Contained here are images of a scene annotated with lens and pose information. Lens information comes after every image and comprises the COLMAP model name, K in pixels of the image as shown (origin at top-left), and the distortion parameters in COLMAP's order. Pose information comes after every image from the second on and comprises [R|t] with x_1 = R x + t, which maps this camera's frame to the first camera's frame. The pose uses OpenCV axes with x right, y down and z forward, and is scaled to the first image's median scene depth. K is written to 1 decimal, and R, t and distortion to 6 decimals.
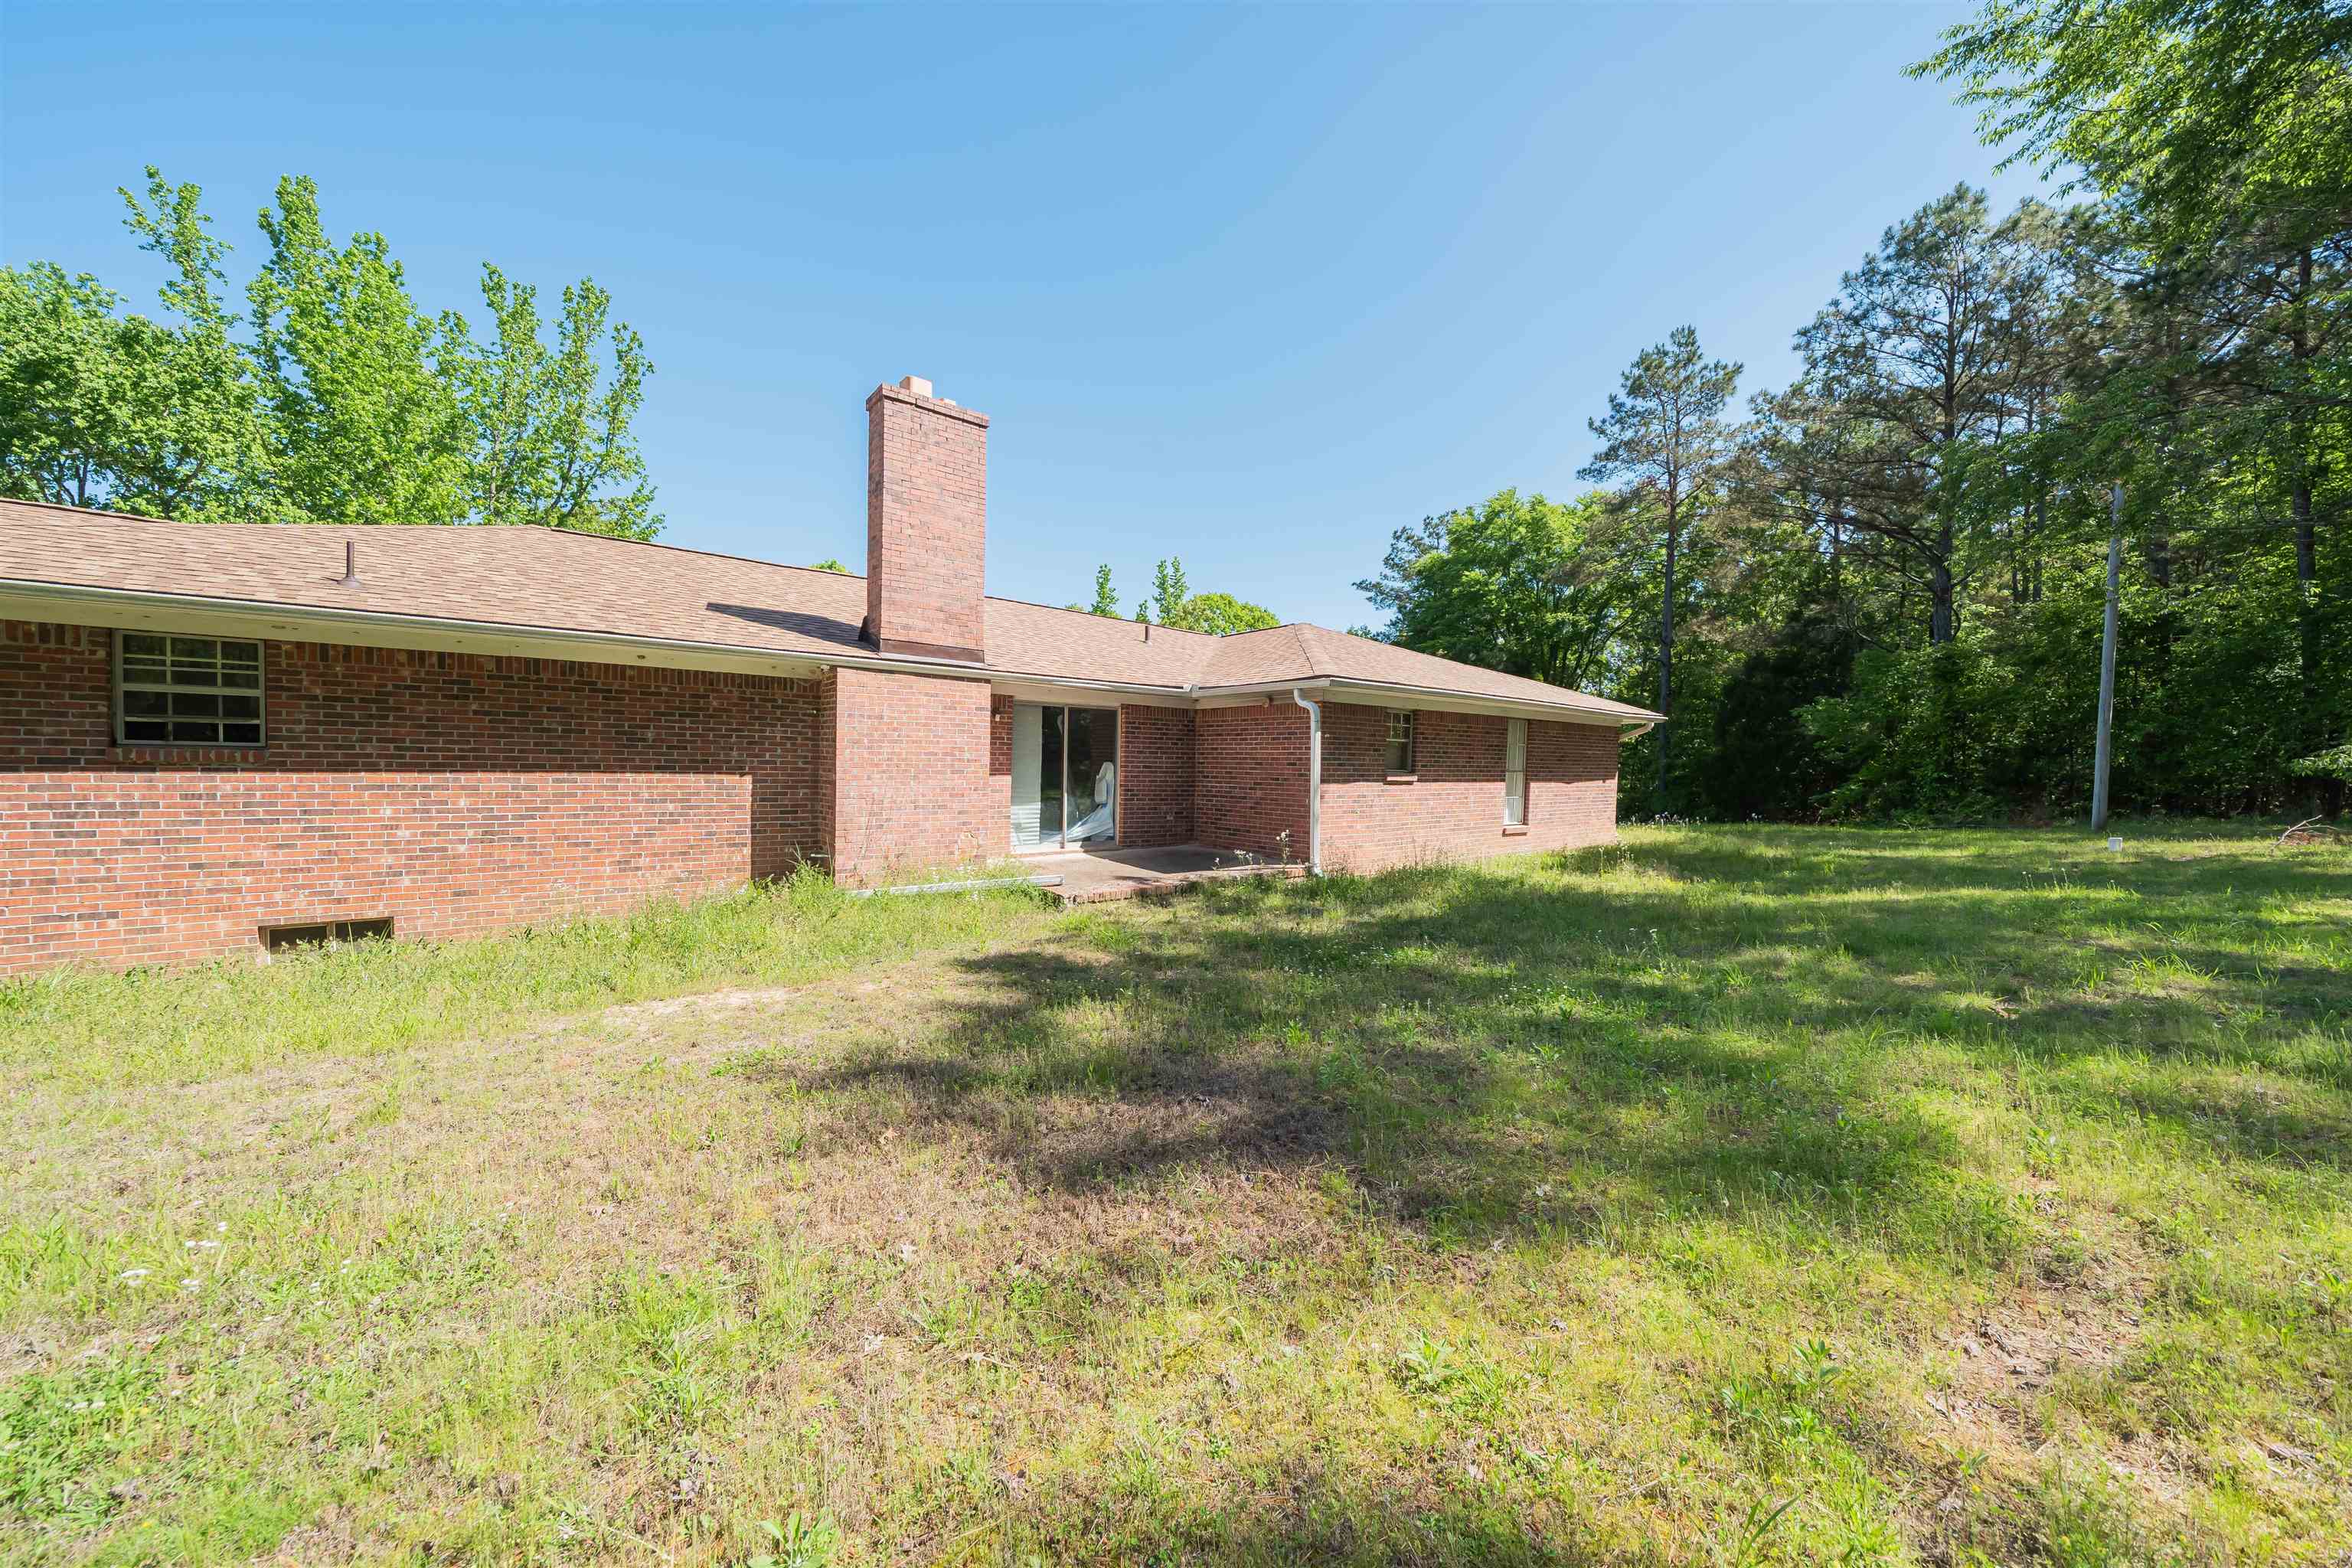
lens RADIAL K [[833.2, 0, 1171.7], [0, 833.2, 785.0], [0, 0, 1]] dist [-0.009434, 0.000075]
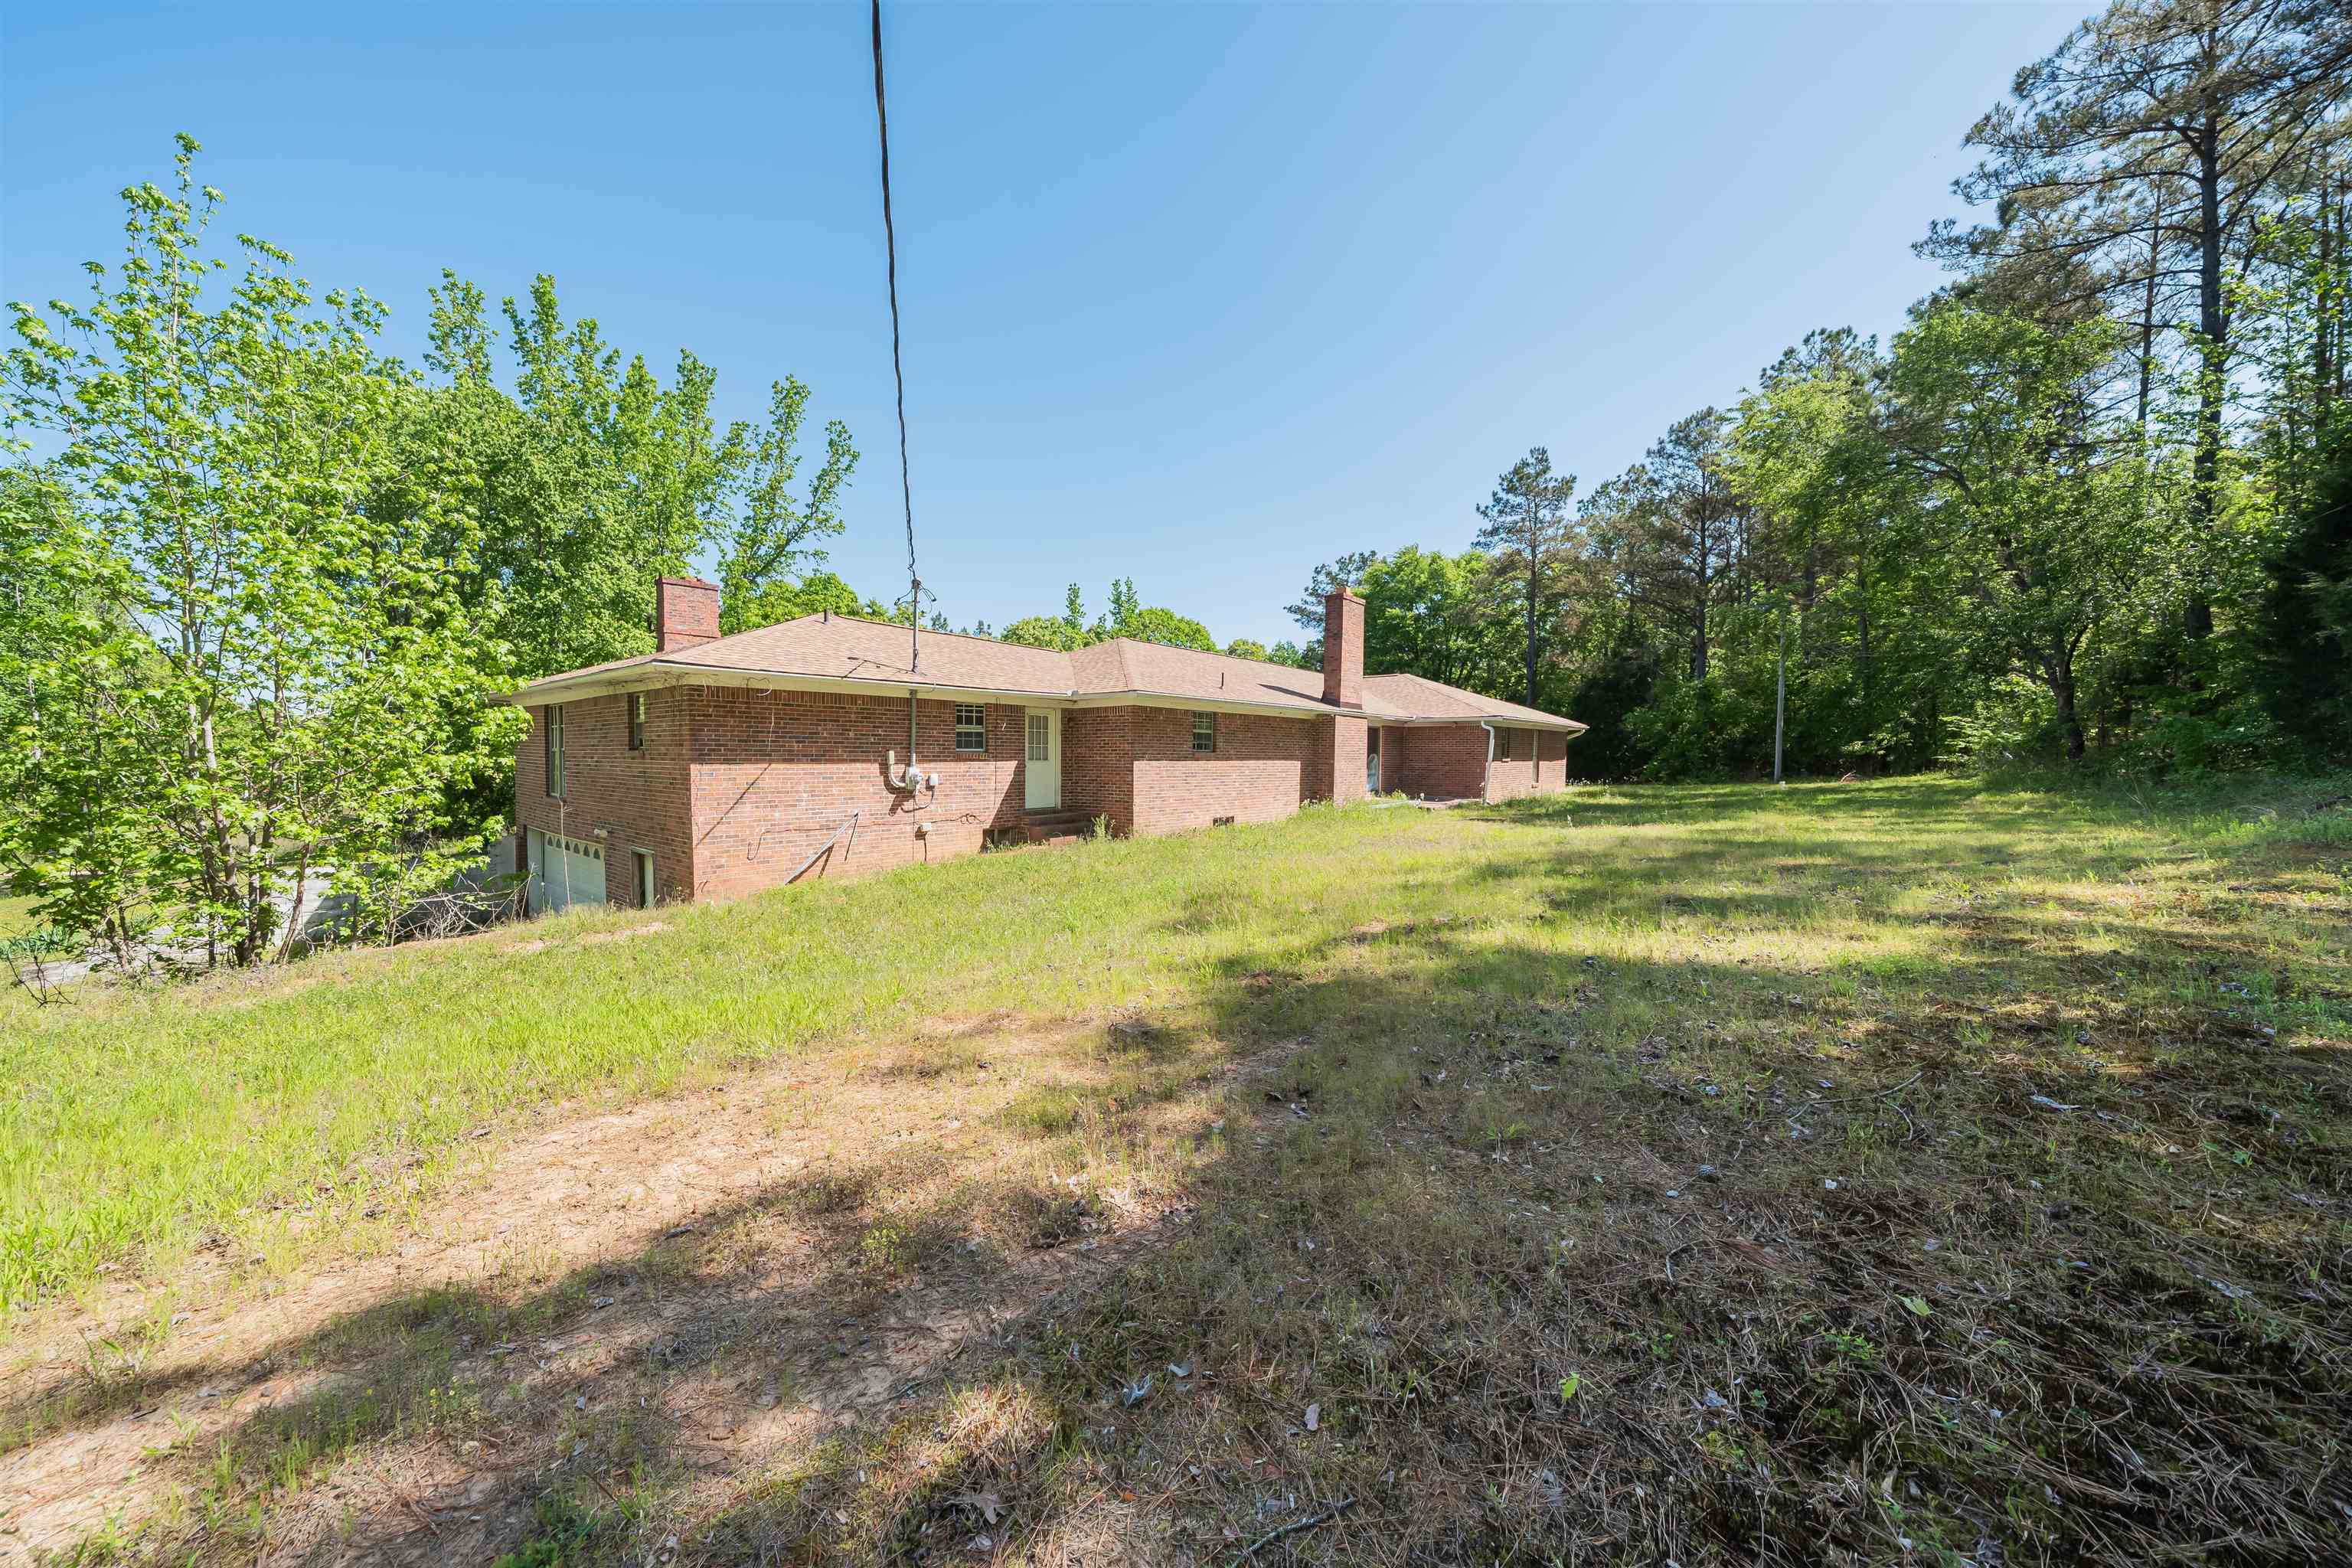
lens RADIAL K [[833.2, 0, 1179.2], [0, 833.2, 781.6], [0, 0, 1]] dist [-0.009434, 0.000075]
pose [[0.977172, -0.018679, 0.211627, -0.325175], [0.016604, 0.999795, 0.011580, 0.003319], [-0.211800, -0.007802, 0.977282, -0.298619]]
